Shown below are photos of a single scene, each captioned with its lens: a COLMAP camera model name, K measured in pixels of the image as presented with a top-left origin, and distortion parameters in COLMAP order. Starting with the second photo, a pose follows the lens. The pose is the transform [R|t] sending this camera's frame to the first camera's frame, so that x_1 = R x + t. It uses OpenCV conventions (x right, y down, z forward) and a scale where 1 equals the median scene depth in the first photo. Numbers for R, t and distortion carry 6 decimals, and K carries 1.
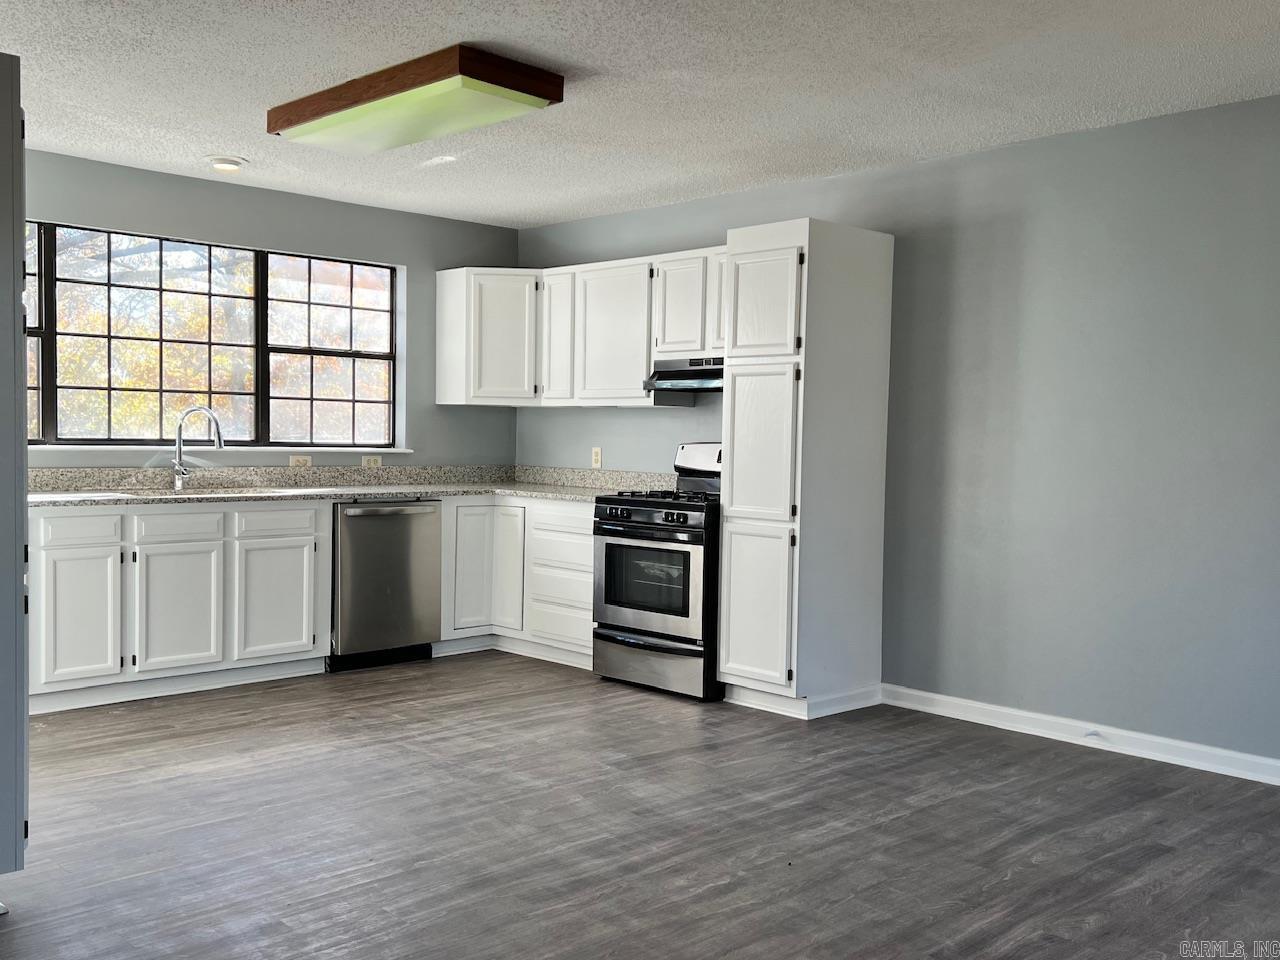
lens RADIAL K [[1250.7, 0, 640.0], [0, 1250.7, 480.0], [0, 0, 1]] dist [0.047913, -0.012594]
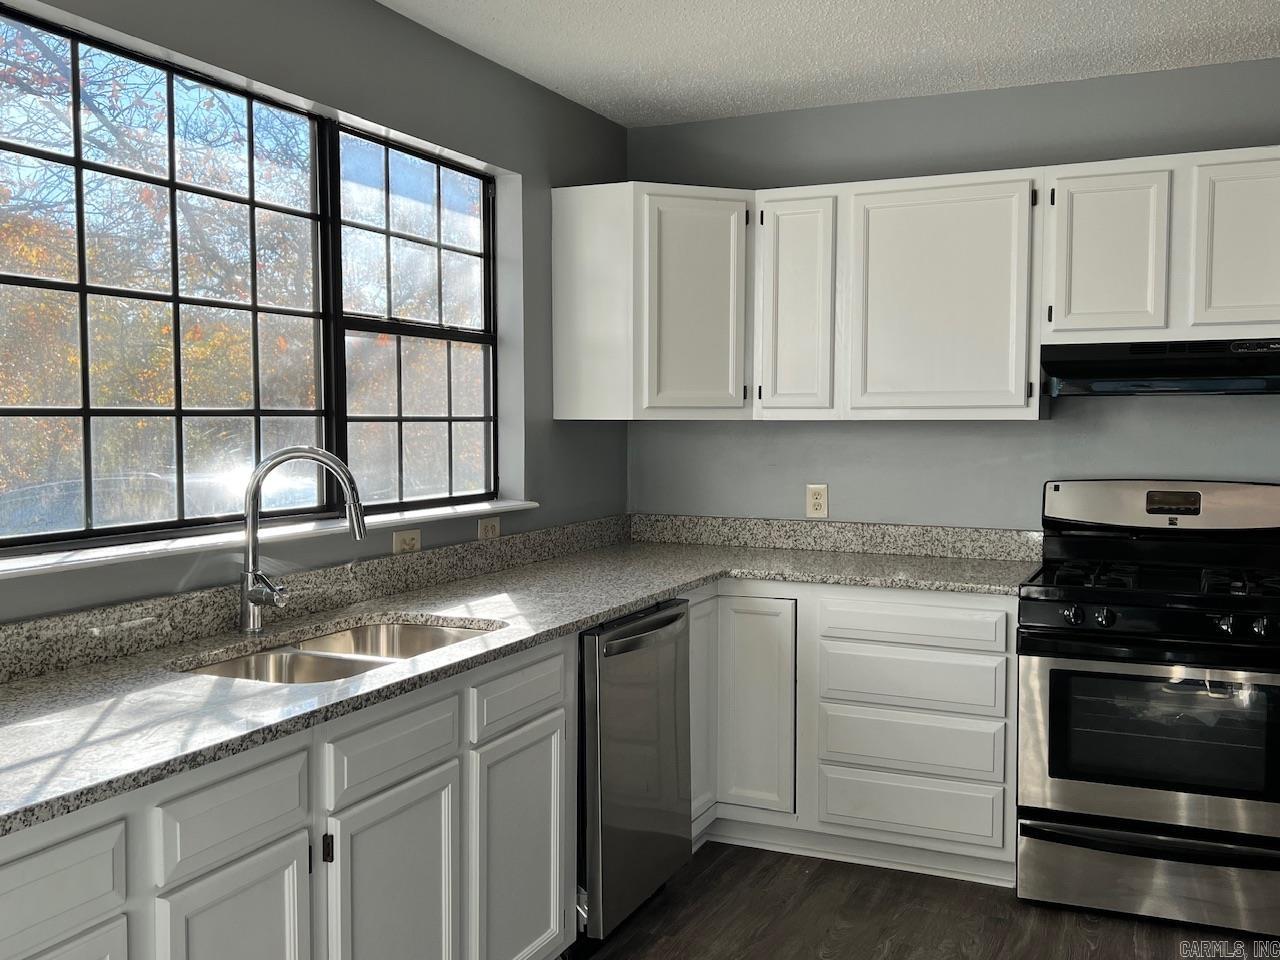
lens RADIAL K [[1250.7, 0, 640.0], [0, 1250.7, 480.0], [0, 0, 1]] dist [0.047913, -0.012594]
pose [[0.926554, -0.039023, 0.374131, -0.357848], [0.032521, 0.999191, 0.023680, -0.047322], [-0.374753, -0.009774, 0.927073, 0.472487]]
